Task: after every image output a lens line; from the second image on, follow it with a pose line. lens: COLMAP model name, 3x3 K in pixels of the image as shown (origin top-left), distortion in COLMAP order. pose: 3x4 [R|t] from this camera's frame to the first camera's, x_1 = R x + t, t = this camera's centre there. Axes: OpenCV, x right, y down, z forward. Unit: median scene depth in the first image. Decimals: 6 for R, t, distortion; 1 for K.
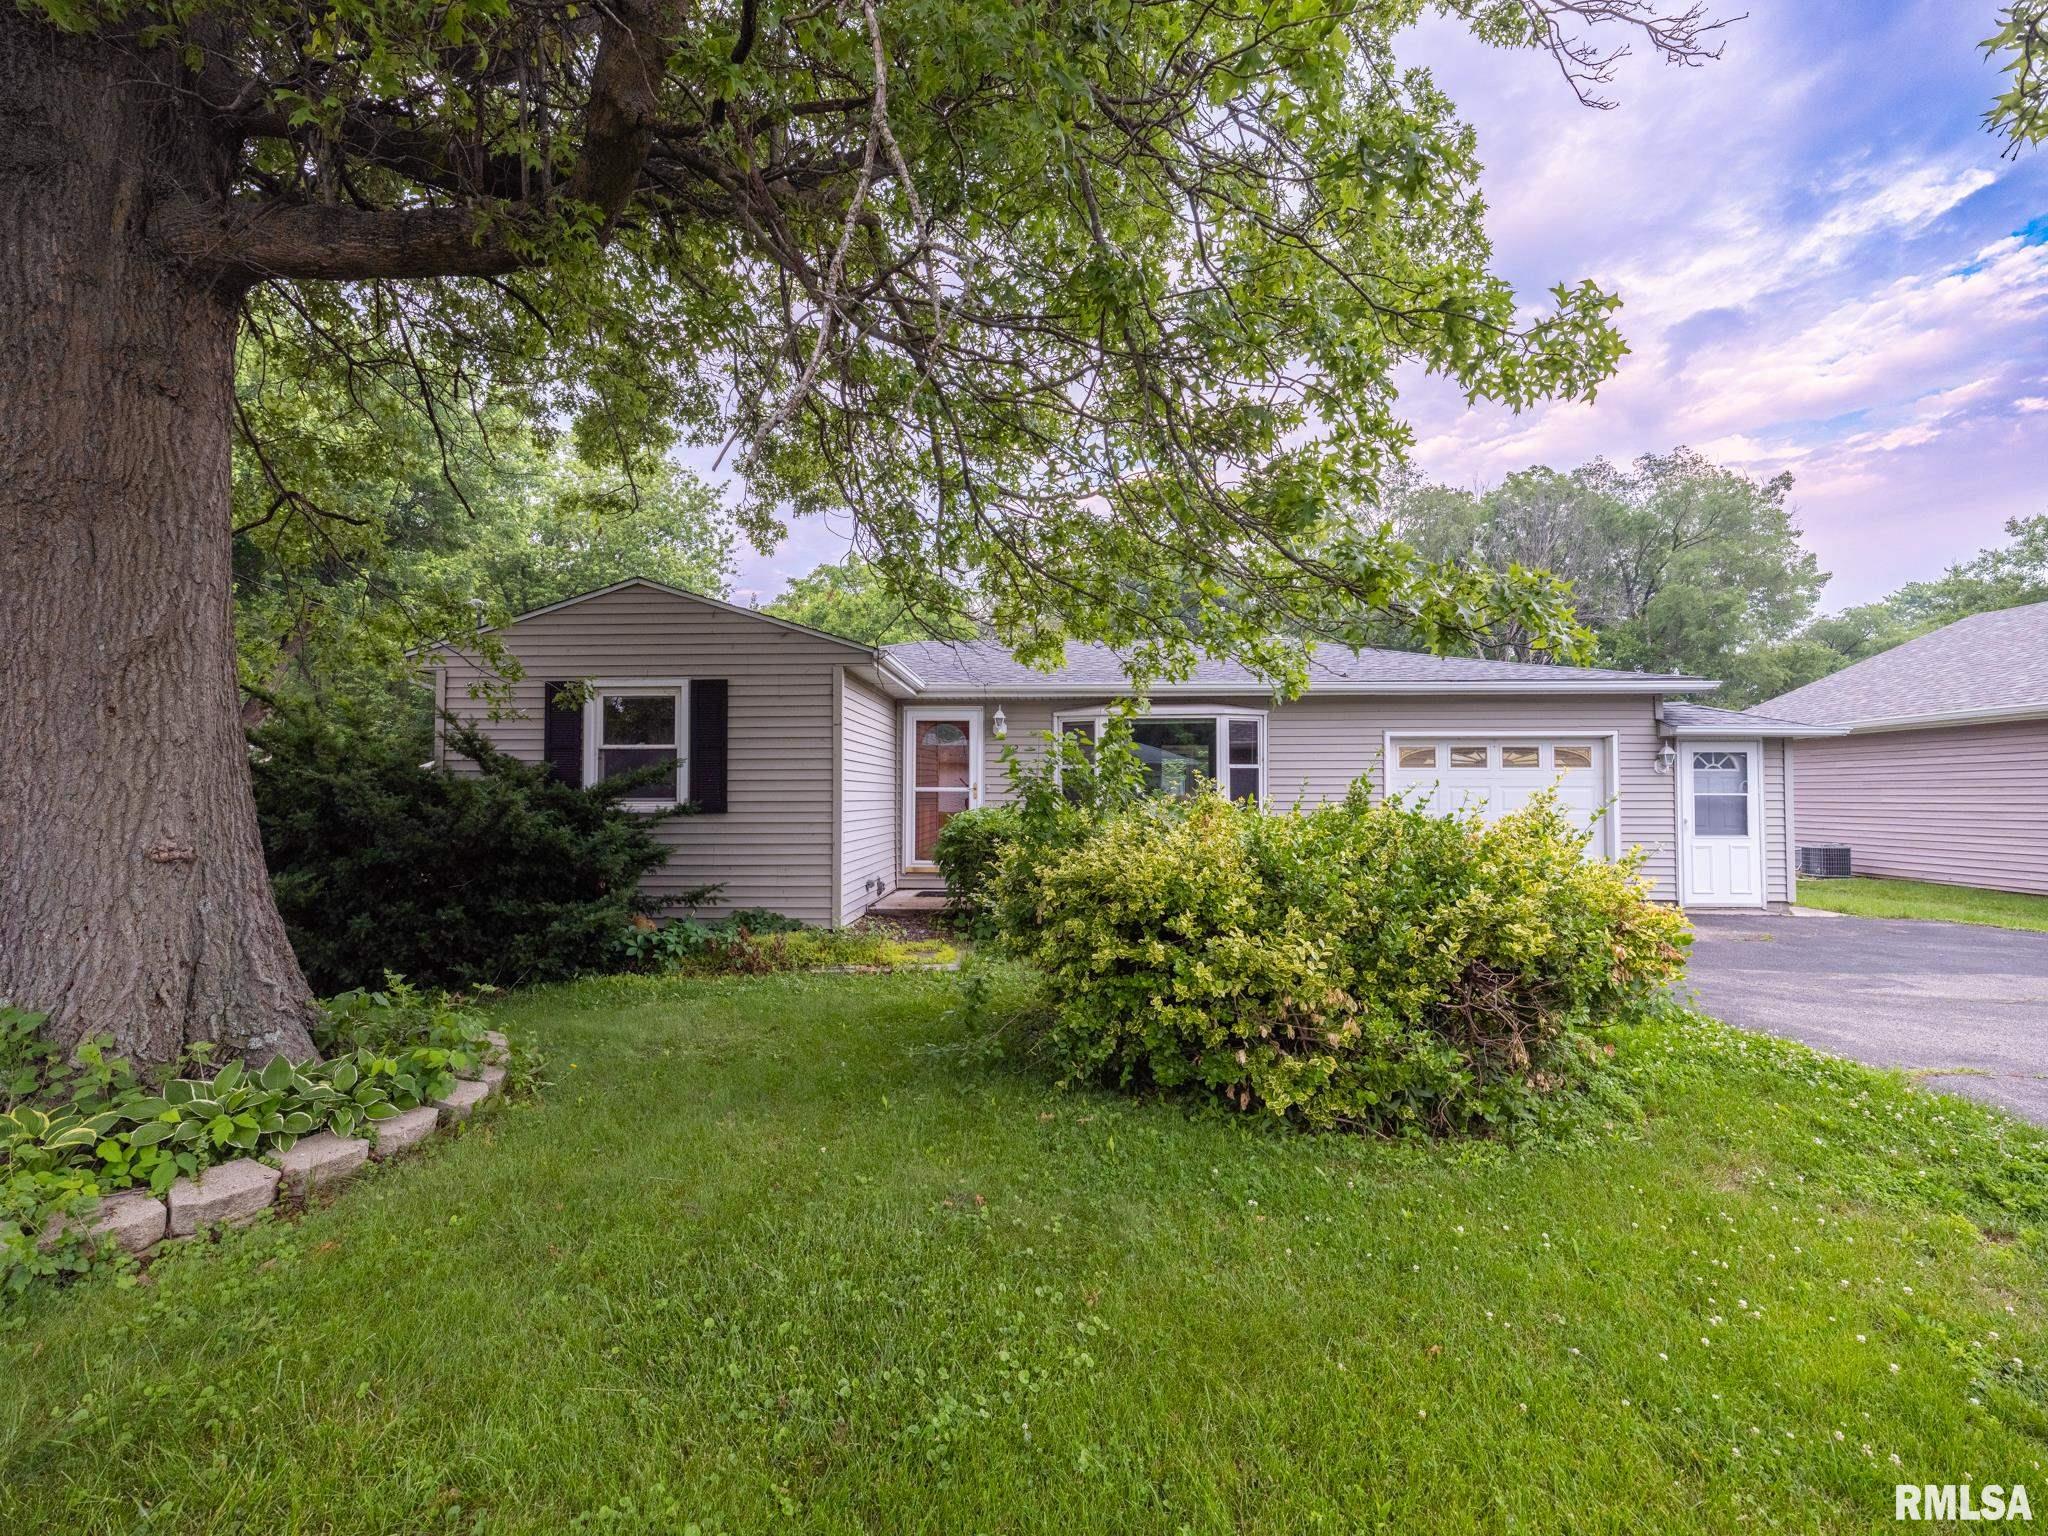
lens RADIAL K [[931.4, 0, 1010.9], [0, 931.4, 760.8], [0, 0, 1]] dist [-0.001933, -0.000562]
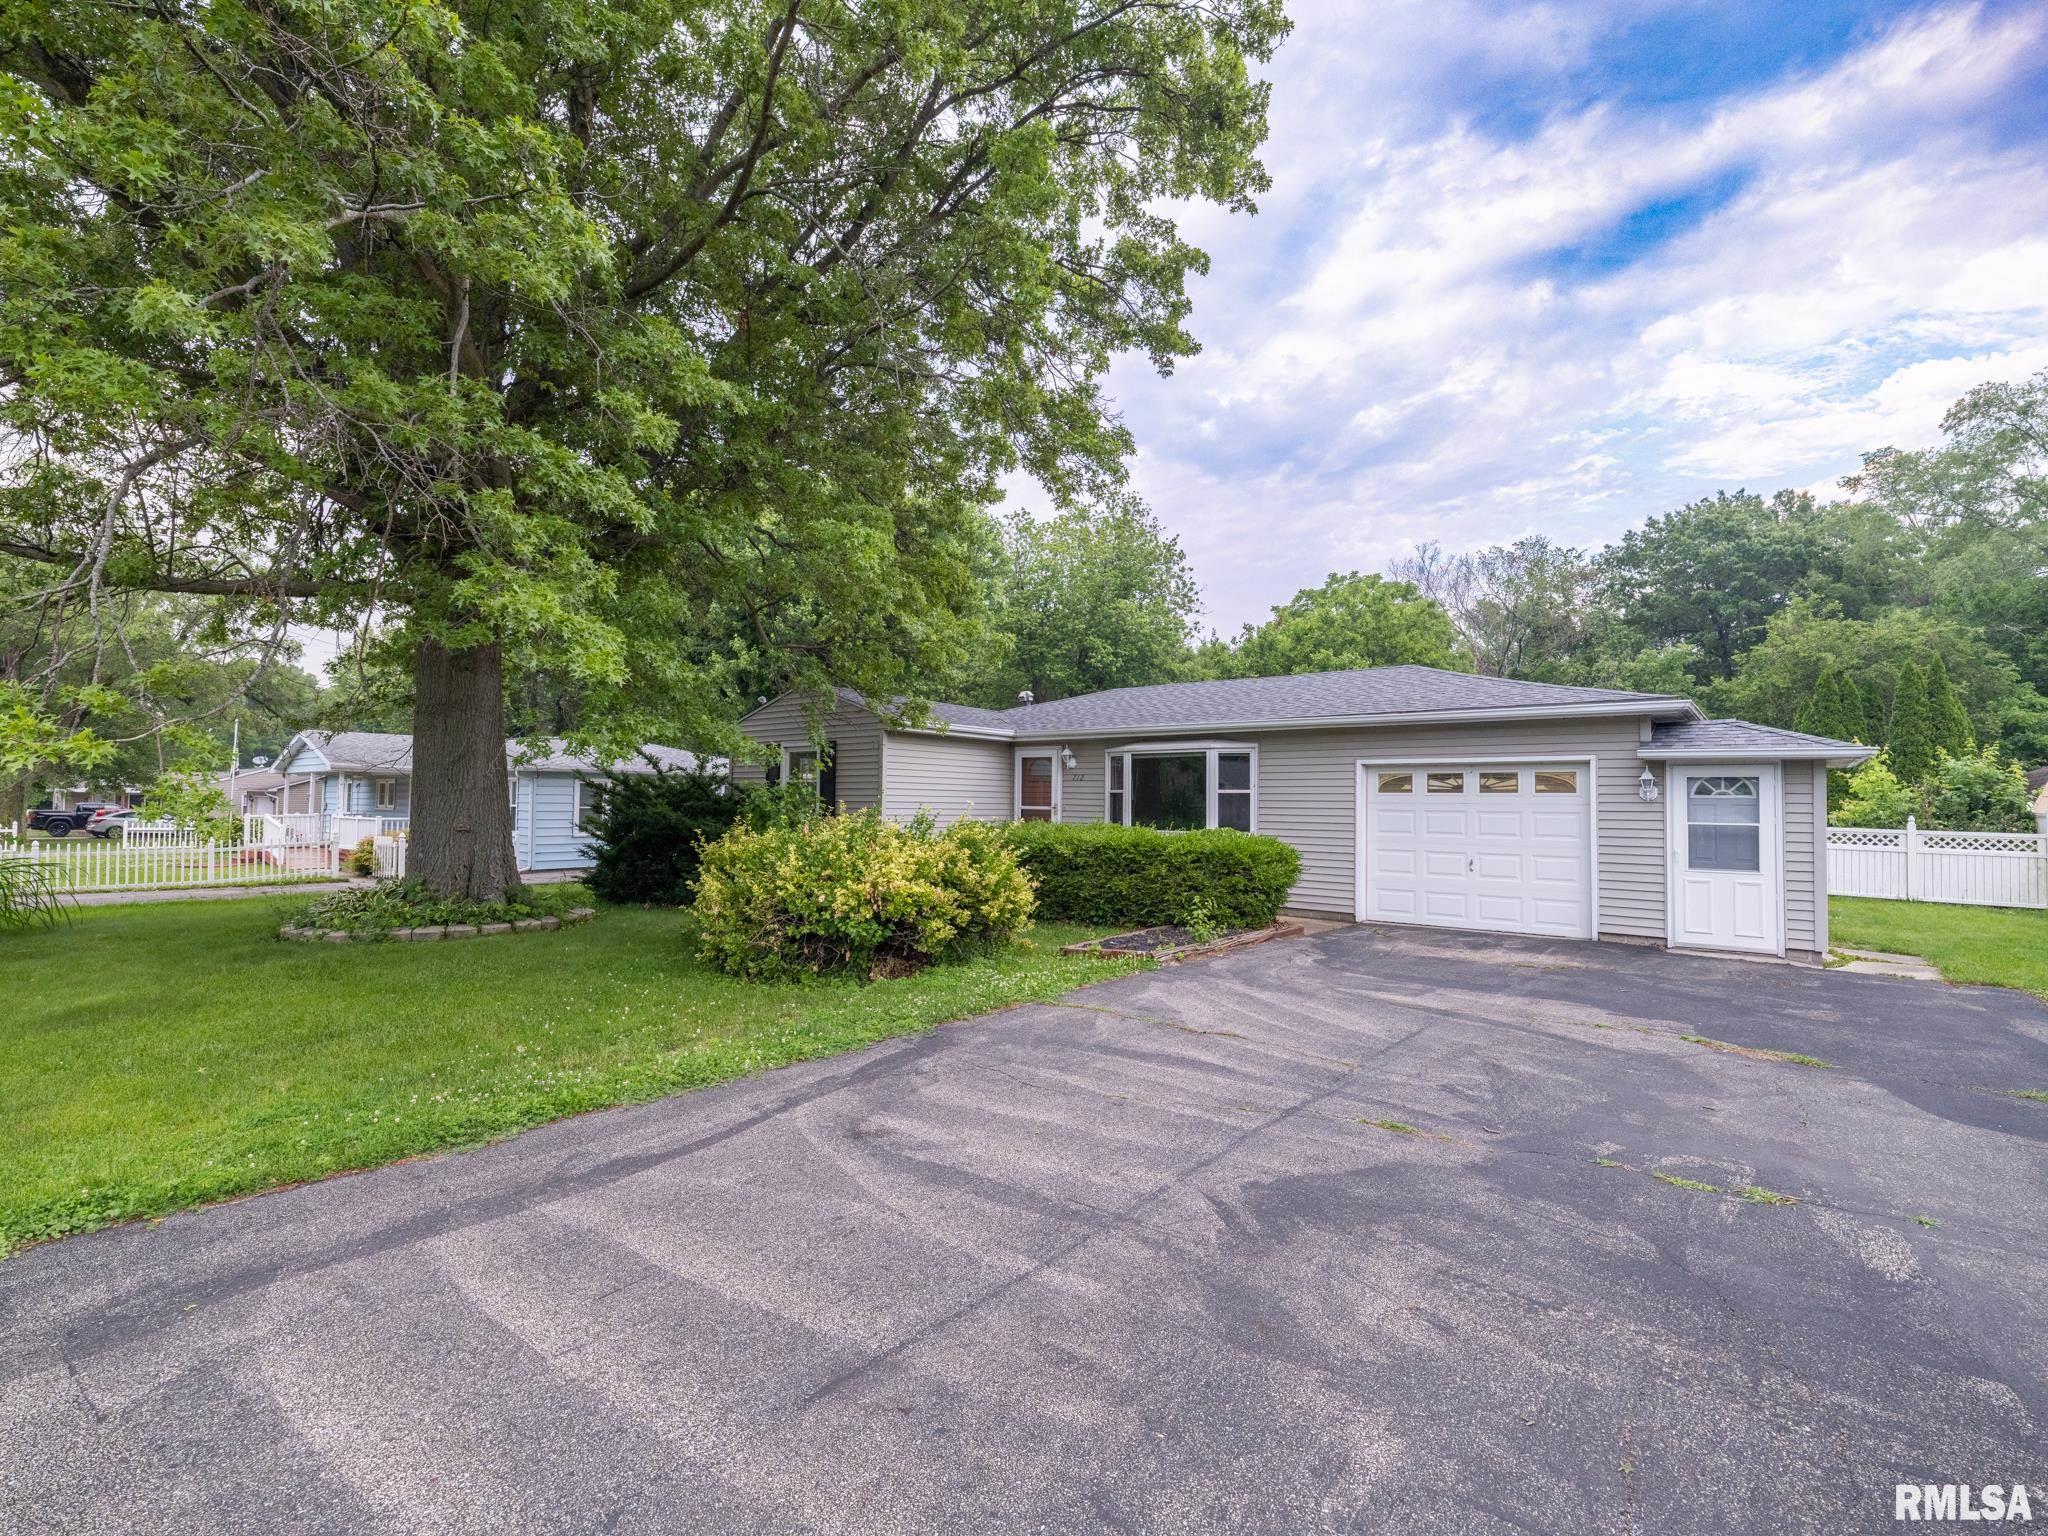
lens RADIAL K [[931.4, 0, 1020.1], [0, 931.4, 779.1], [0, 0, 1]] dist [-0.001933, -0.000562]
pose [[0.797169, -0.006079, -0.603726, 0.742697], [0.014836, 0.999845, 0.009523, -0.024979], [0.603574, -0.016548, 0.797135, -0.113416]]
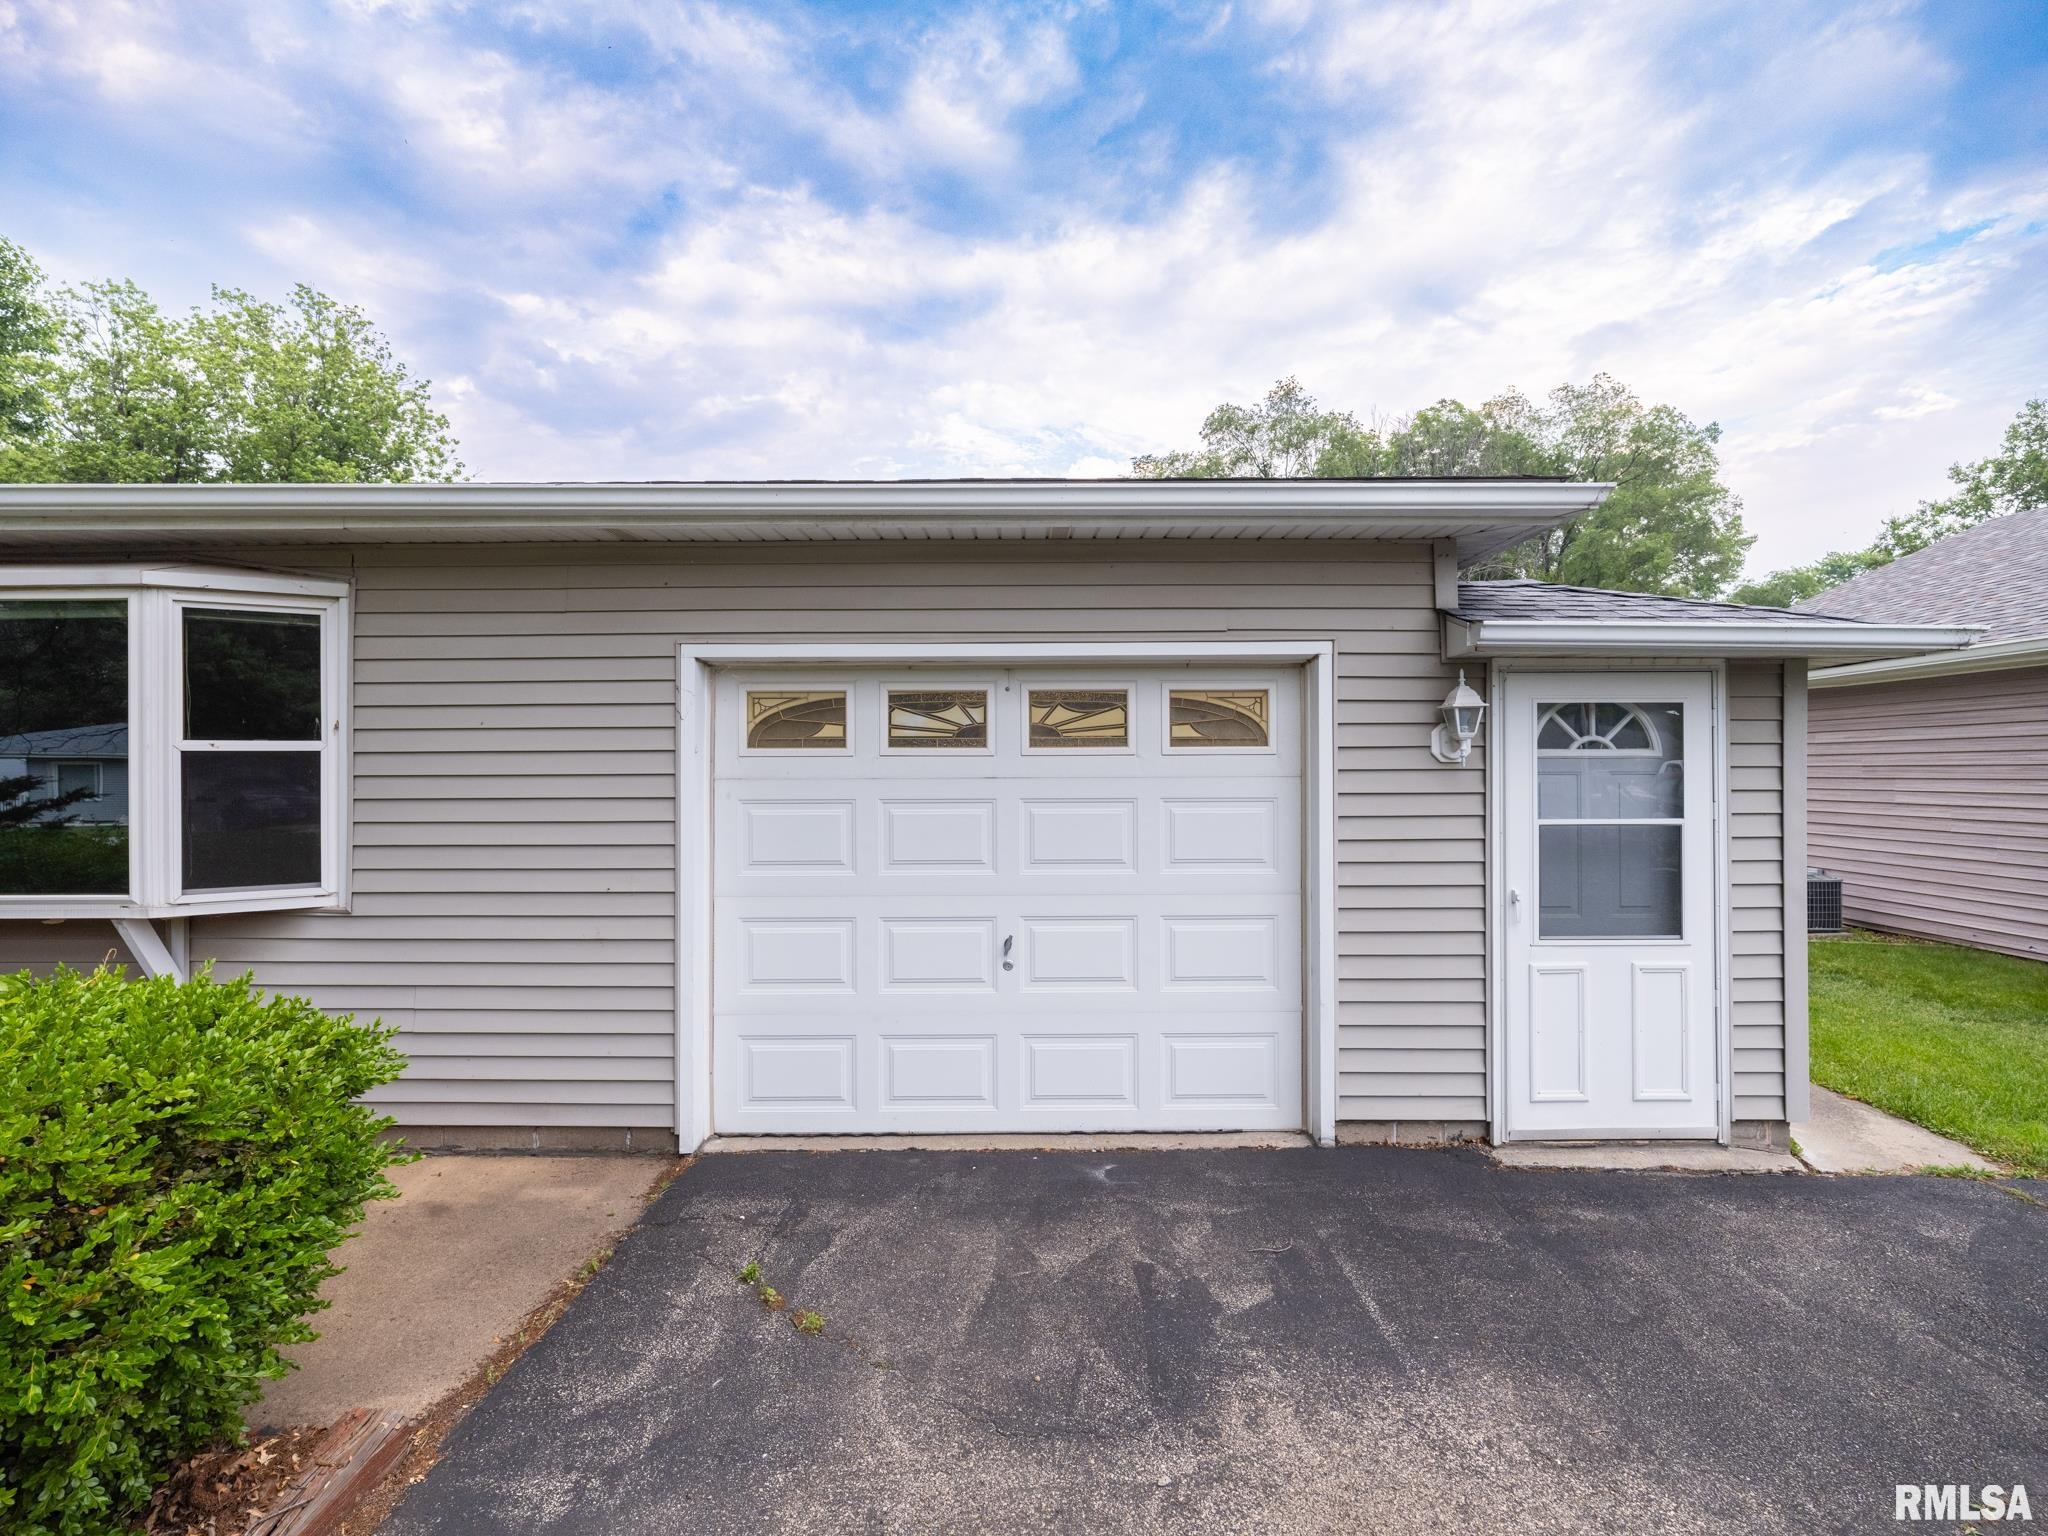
lens RADIAL K [[900.6, 0, 1032.8], [0, 900.6, 759.3], [0, 0, 1]] dist [-0.005089, 0.000784]
pose [[0.998496, -0.004099, 0.054673, 0.510712], [0.002742, 0.999687, 0.024875, 0.003248], [-0.054758, -0.024688, 0.998194, 0.652979]]
